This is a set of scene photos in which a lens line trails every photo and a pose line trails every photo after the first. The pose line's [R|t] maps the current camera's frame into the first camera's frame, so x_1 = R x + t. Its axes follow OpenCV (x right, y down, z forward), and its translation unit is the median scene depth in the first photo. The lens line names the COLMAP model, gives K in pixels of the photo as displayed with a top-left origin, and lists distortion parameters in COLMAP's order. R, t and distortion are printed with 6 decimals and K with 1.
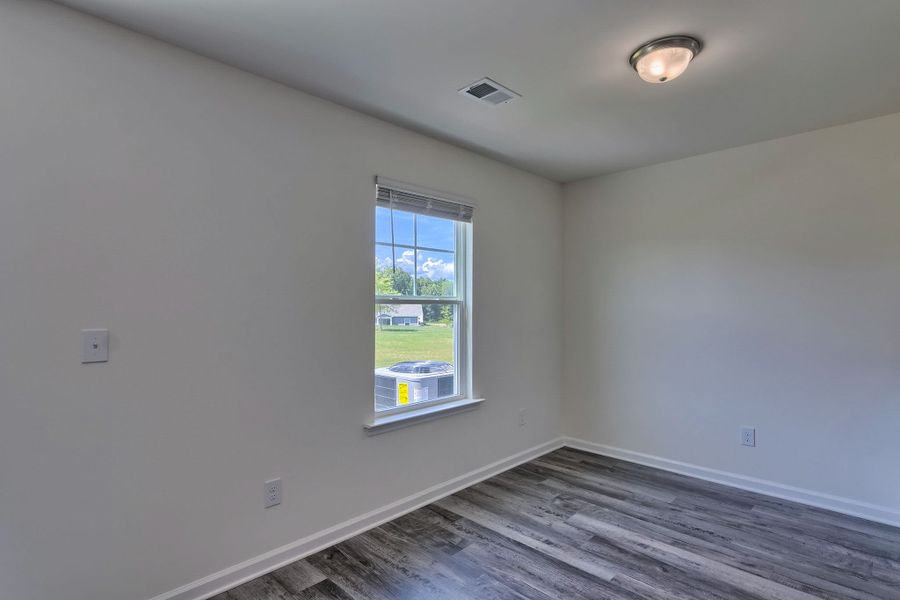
lens RADIAL K [[455.6, 0, 447.5], [0, 455.6, 301.1], [0, 0, 1]] dist [0.004994, 0.000306]
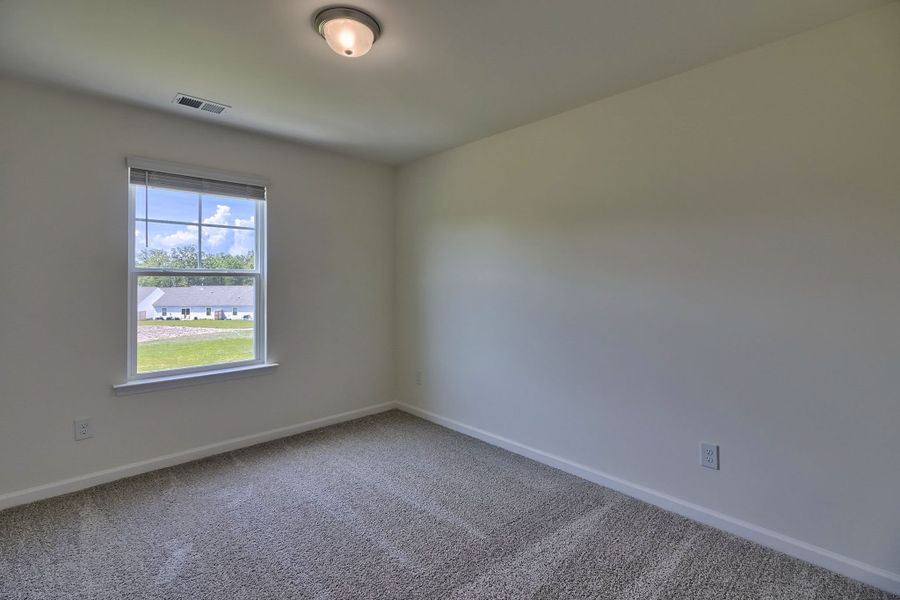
lens RADIAL K [[412.5, 0, 452.4], [0, 412.5, 282.8], [0, 0, 1]] dist [-0.003703, -0.000326]
pose [[0.999553, 0.002034, -0.029840, 0.565250], [-0.001792, 0.999965, 0.008136, 0.014456], [0.029856, -0.008079, 0.999522, 0.034753]]
